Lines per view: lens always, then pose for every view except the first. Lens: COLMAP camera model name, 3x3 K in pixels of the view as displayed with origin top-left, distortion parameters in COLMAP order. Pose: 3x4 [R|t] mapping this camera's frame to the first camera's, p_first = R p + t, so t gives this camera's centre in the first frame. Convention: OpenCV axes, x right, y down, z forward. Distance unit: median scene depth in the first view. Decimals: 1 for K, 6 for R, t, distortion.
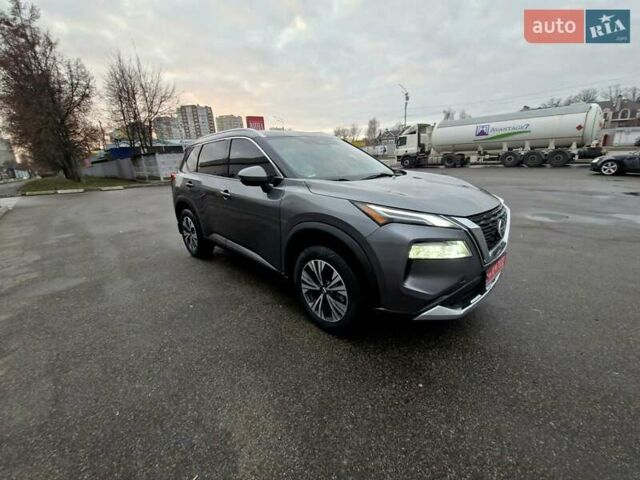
lens RADIAL K [[278.2, 0, 324.1], [0, 278.2, 241.9], [0, 0, 1]] dist [-0.008803, -0.007752]
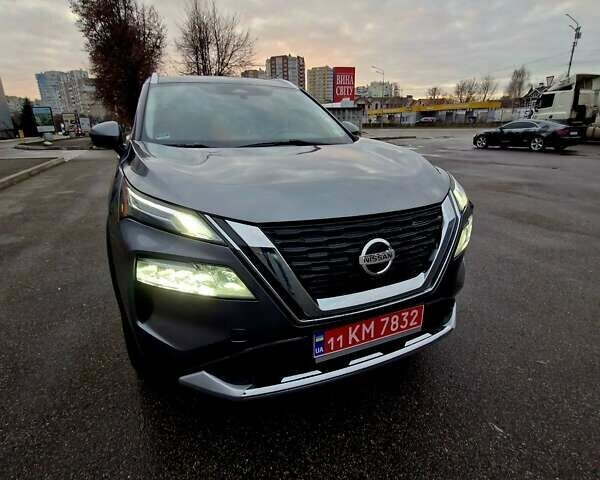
lens RADIAL K [[347.7, 0, 300.0], [0, 347.7, 240.0], [0, 0, 1]] dist [-0.014098, -0.002482]
pose [[0.931953, 0.142939, -0.333214, 0.060608], [-0.130458, 0.989657, 0.059662, -0.008245], [0.338296, -0.012132, 0.940962, 0.029939]]
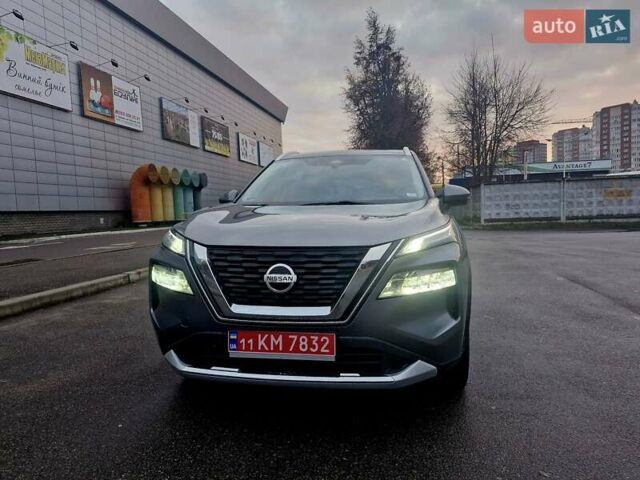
lens RADIAL K [[476.7, 0, 320.0], [0, 476.7, 240.0], [0, 0, 1]] dist [0.012163, -0.001806]
pose [[0.556597, 0.077638, -0.827147, 0.134836], [-0.237247, 0.969018, -0.068692, -0.006658], [0.796187, 0.234472, 0.557772, 0.037159]]
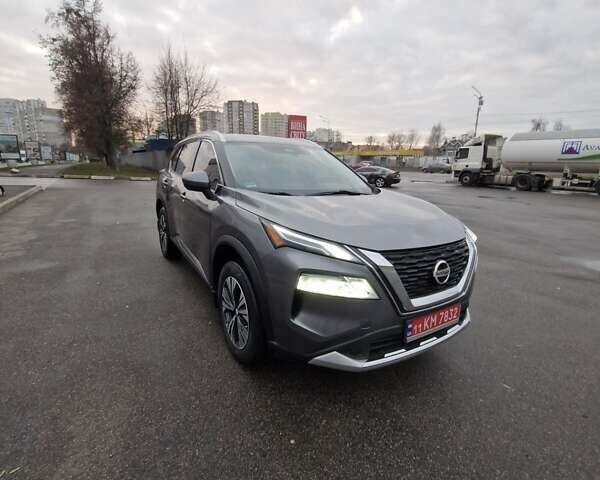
lens RADIAL K [[320.2, 0, 299.6], [0, 320.2, 237.4], [0, 0, 1]] dist [-0.014235, -0.001795]
pose [[0.971667, 0.122808, -0.201944, 0.035026], [-0.135447, 0.989525, -0.049954, -0.003803], [0.193694, 0.075891, 0.978122, 0.000472]]
